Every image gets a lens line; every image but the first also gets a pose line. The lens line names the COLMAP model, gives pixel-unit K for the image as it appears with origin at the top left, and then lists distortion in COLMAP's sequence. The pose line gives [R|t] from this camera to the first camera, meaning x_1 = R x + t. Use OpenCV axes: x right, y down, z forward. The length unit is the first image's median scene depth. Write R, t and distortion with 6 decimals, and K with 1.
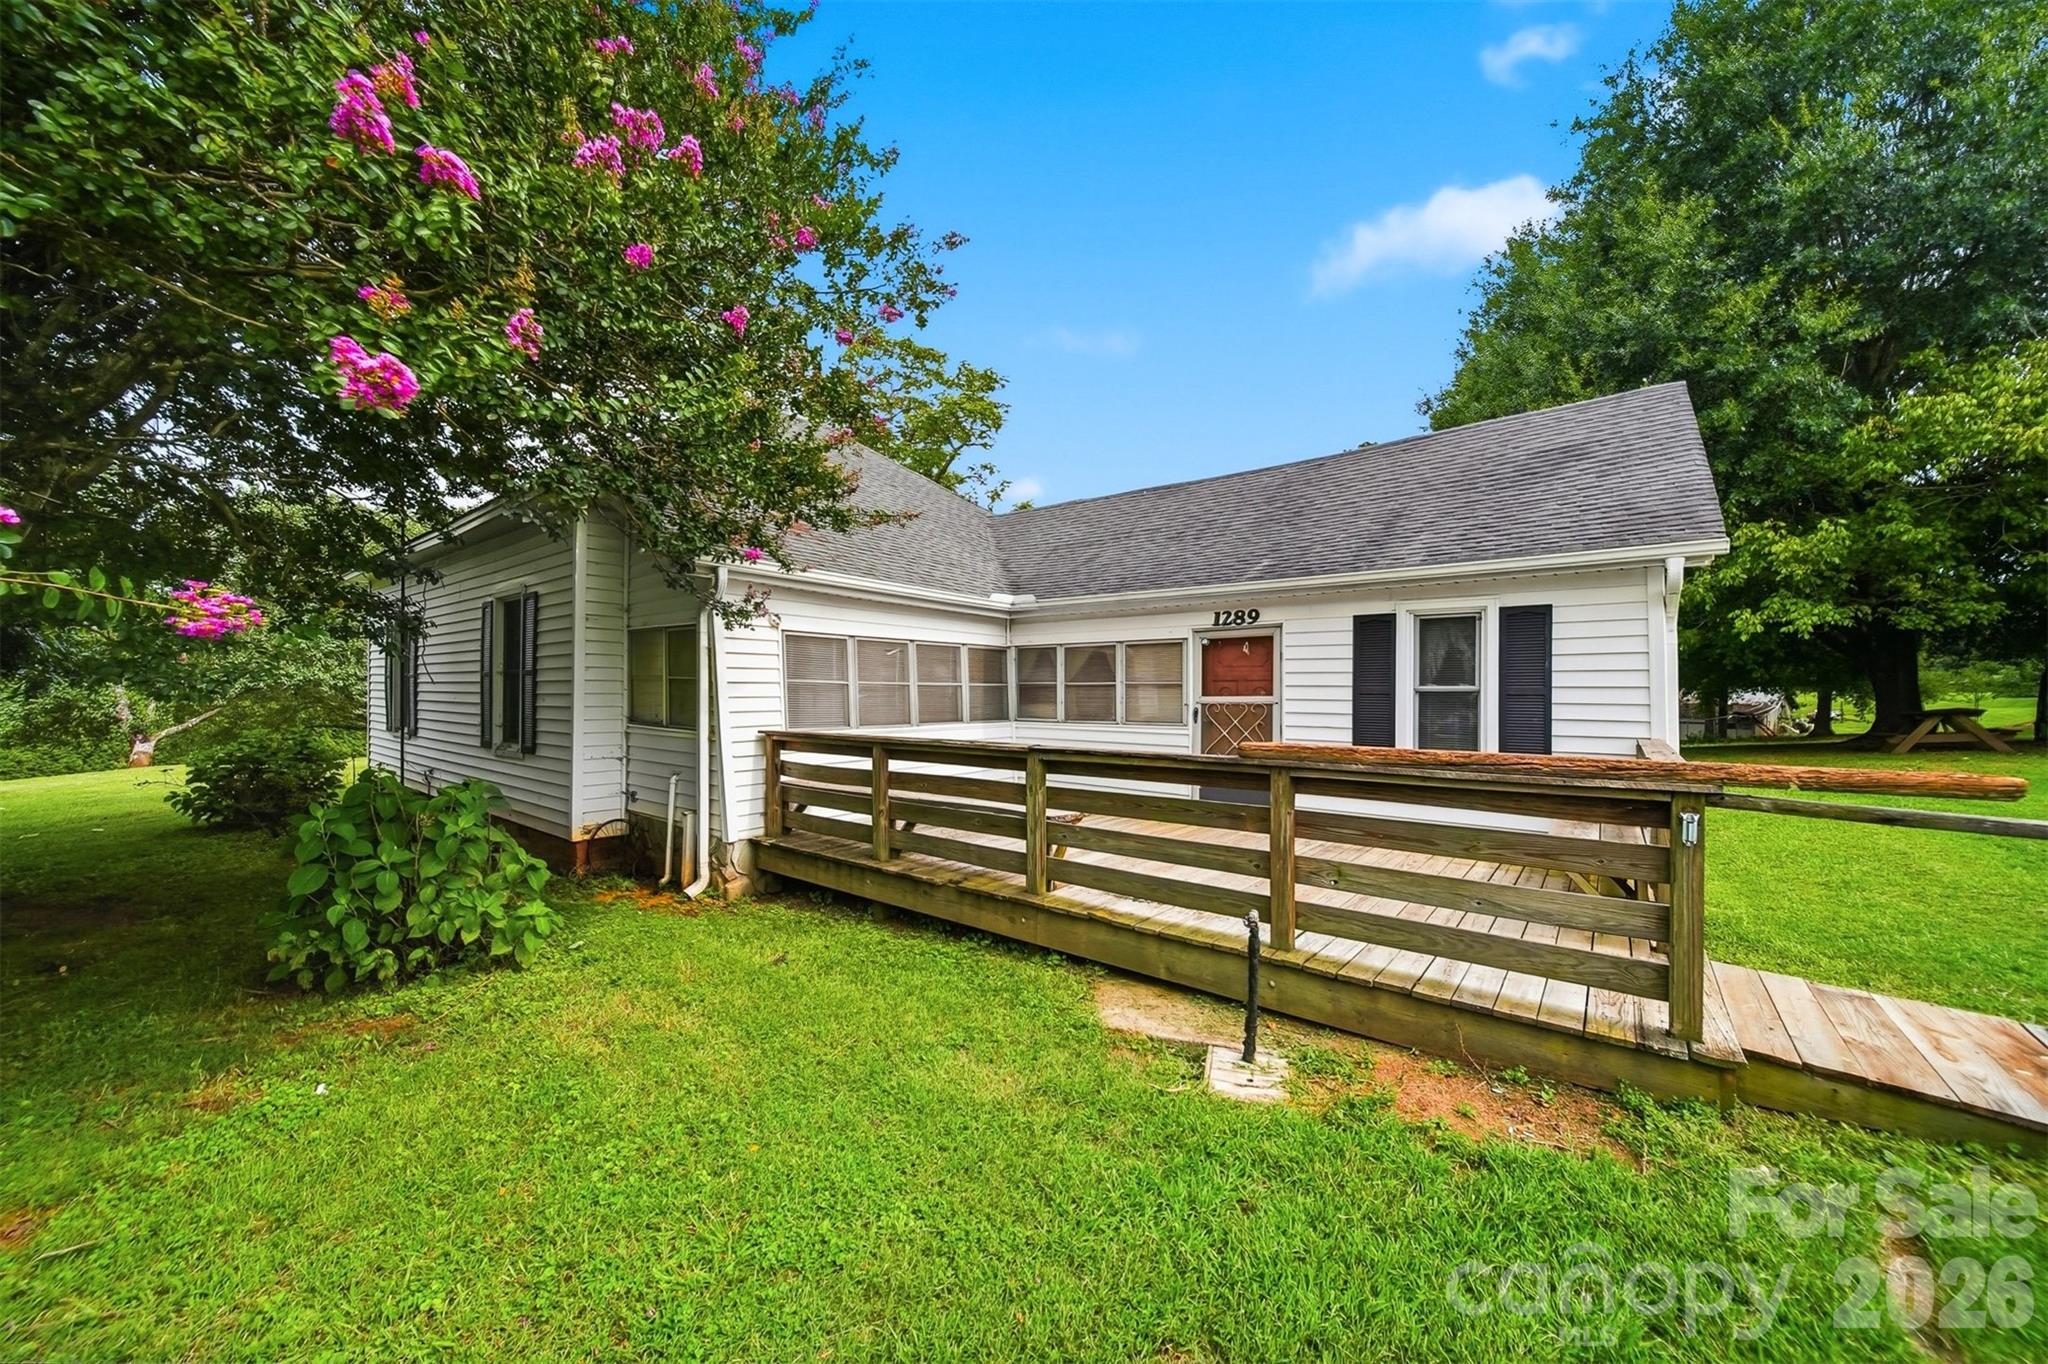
lens RADIAL K [[736.7, 0, 1024.0], [0, 736.7, 682.0], [0, 0, 1]] dist [-0.000223, -0.000247]
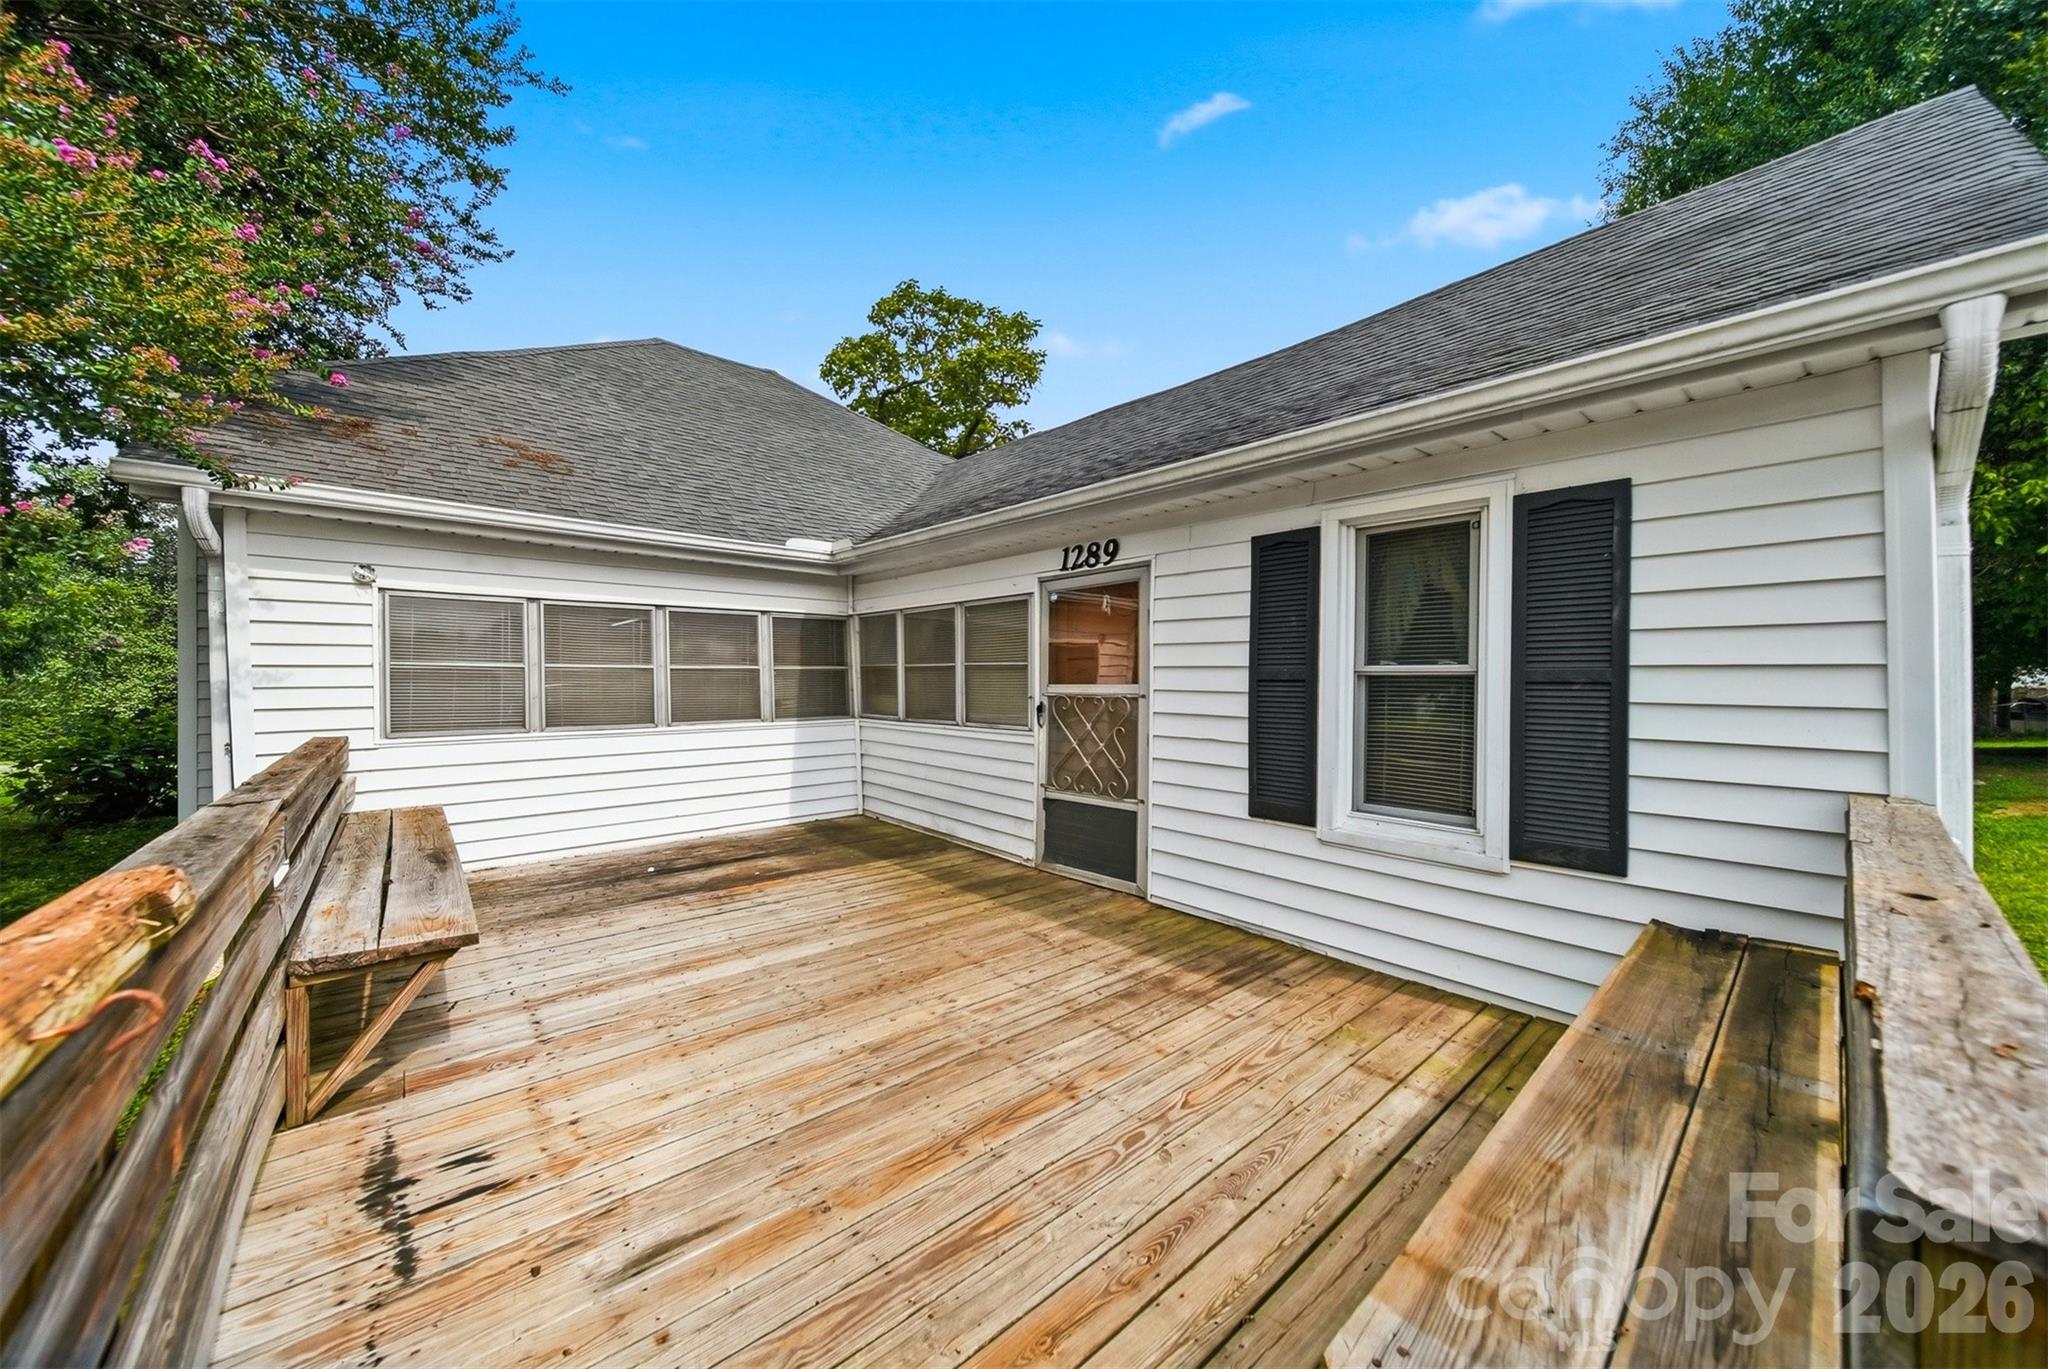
lens RADIAL K [[722.6, 0, 1034.1], [0, 722.6, 672.6], [0, 0, 1]] dist [-0.004608, -0.000146]
pose [[0.985414, -0.004215, -0.170122, 0.350952], [0.005857, 0.999941, 0.009149, 0.003690], [0.170074, -0.010012, 0.985380, 0.411453]]
